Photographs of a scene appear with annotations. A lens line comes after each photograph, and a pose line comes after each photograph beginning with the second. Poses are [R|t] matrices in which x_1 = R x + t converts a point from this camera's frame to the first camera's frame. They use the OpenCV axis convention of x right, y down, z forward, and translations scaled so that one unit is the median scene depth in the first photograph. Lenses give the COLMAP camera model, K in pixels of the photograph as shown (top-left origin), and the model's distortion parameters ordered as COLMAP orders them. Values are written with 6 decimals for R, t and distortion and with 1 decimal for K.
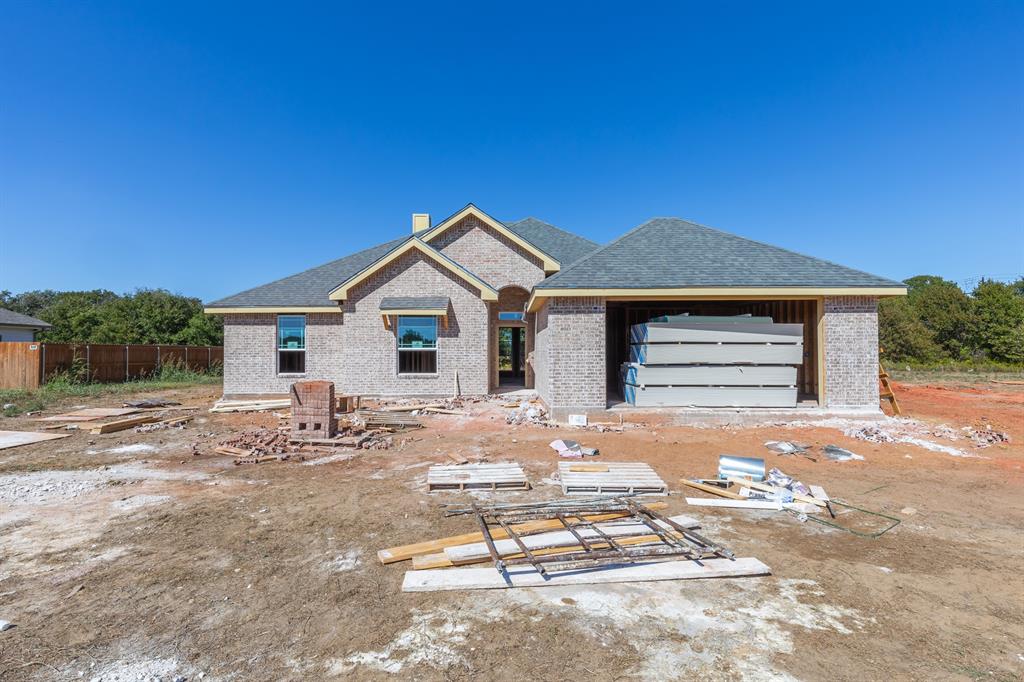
lens RADIAL K [[499.5, 0, 512.6], [0, 499.5, 343.1], [0, 0, 1]] dist [-0.003710, 0.000091]
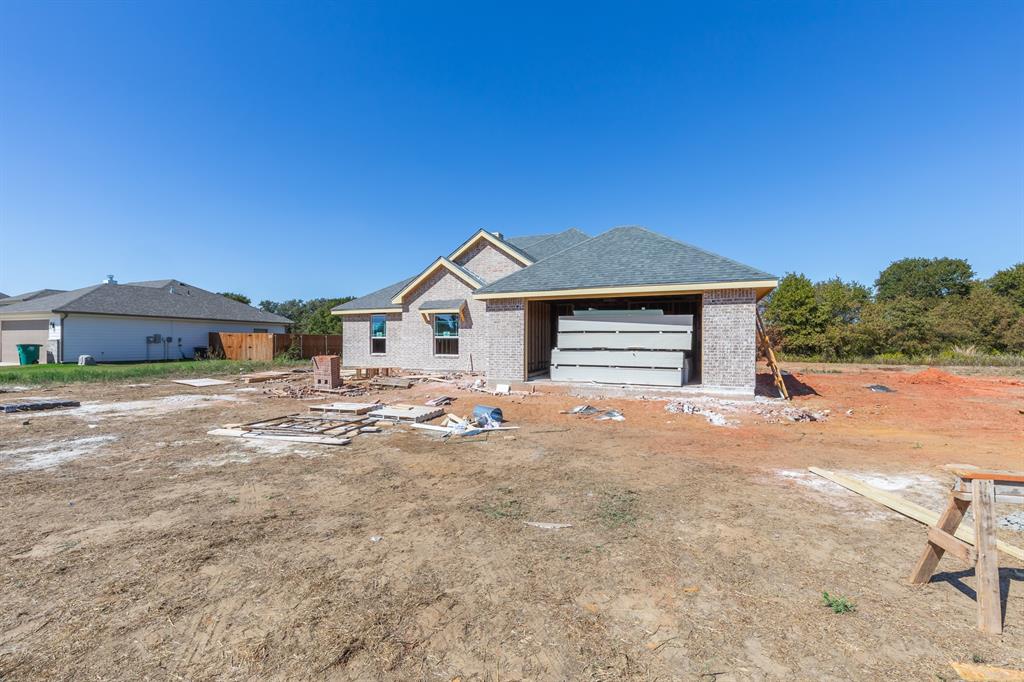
lens RADIAL K [[463.8, 0, 510.7], [0, 463.8, 341.2], [0, 0, 1]] dist [0.000493, -0.000022]
pose [[0.916362, 0.003478, -0.400336, 0.507270], [0.003231, 0.999865, 0.016083, 0.003007], [0.400338, -0.016031, 0.916227, -0.122357]]
